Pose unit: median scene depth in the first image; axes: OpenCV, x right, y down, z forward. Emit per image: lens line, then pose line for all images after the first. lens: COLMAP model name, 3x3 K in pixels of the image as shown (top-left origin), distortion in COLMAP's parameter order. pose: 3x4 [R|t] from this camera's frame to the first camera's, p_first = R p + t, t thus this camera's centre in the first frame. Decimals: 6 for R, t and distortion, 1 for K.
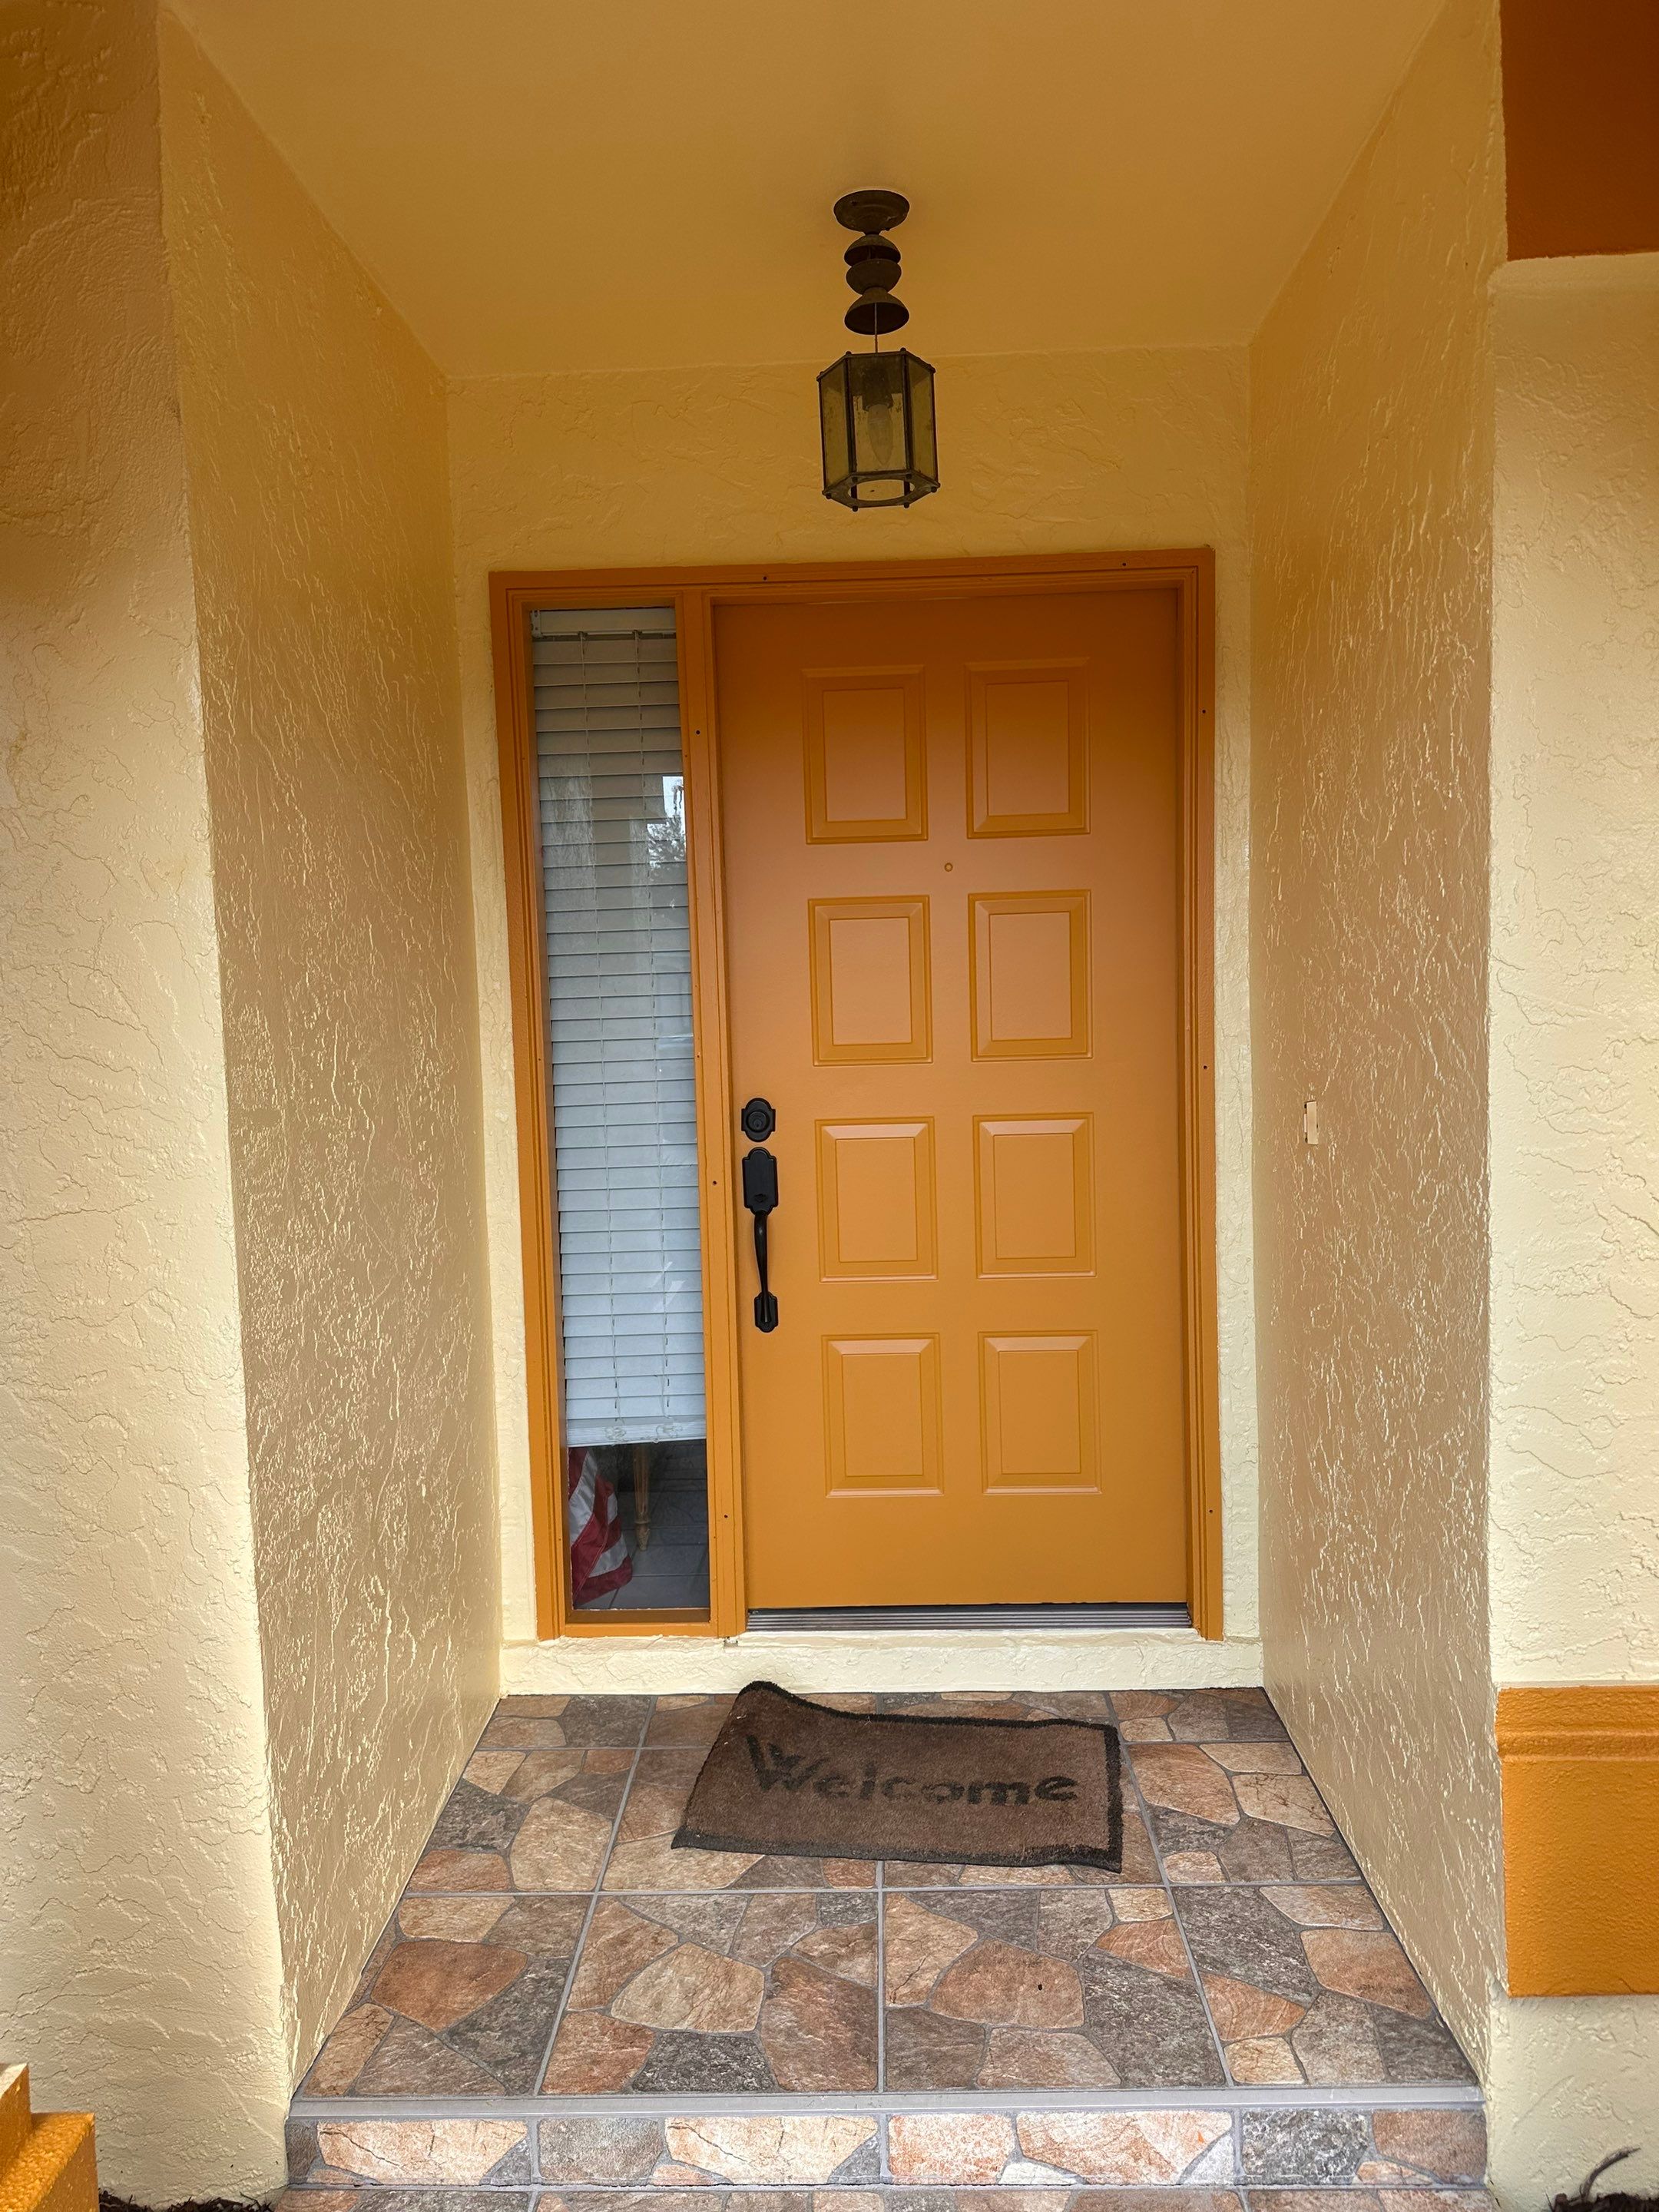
lens RADIAL K [[1572.1, 0, 829.5], [0, 1572.1, 1106.0], [0, 0, 1]] dist [0.004466, 0.001111]
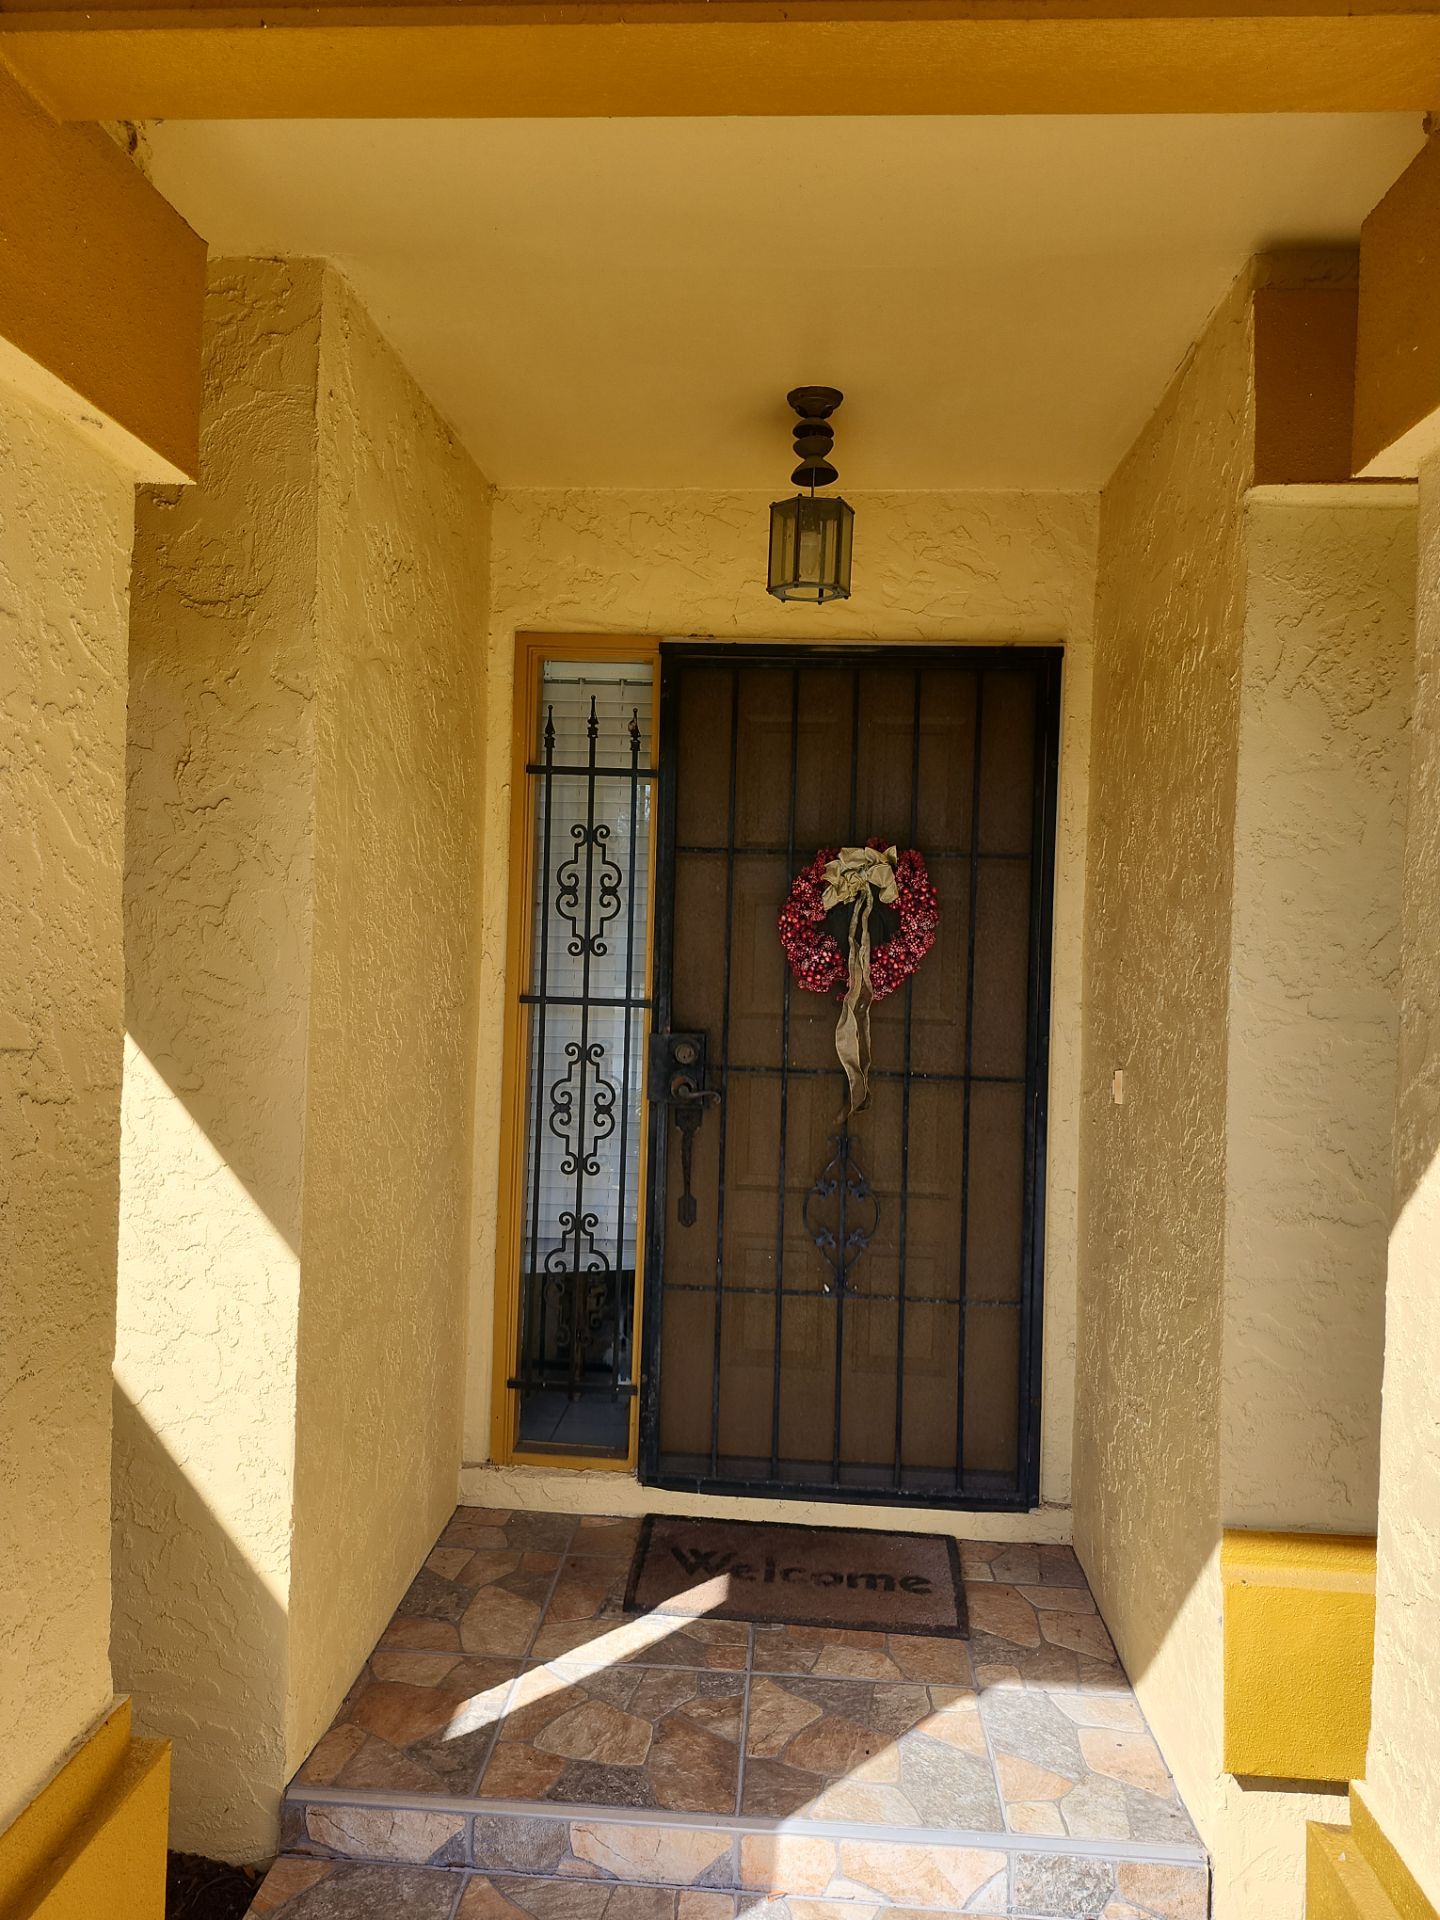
lens RADIAL K [[1359.1, 0, 720.0], [0, 1359.1, 960.0], [0, 0, 1]] dist [0.087508, -0.072039]
pose [[0.997734, 0.059698, -0.031032, 0.010886], [-0.061548, 0.996143, -0.062540, -0.003396], [0.027179, 0.064308, 0.997560, -0.170507]]
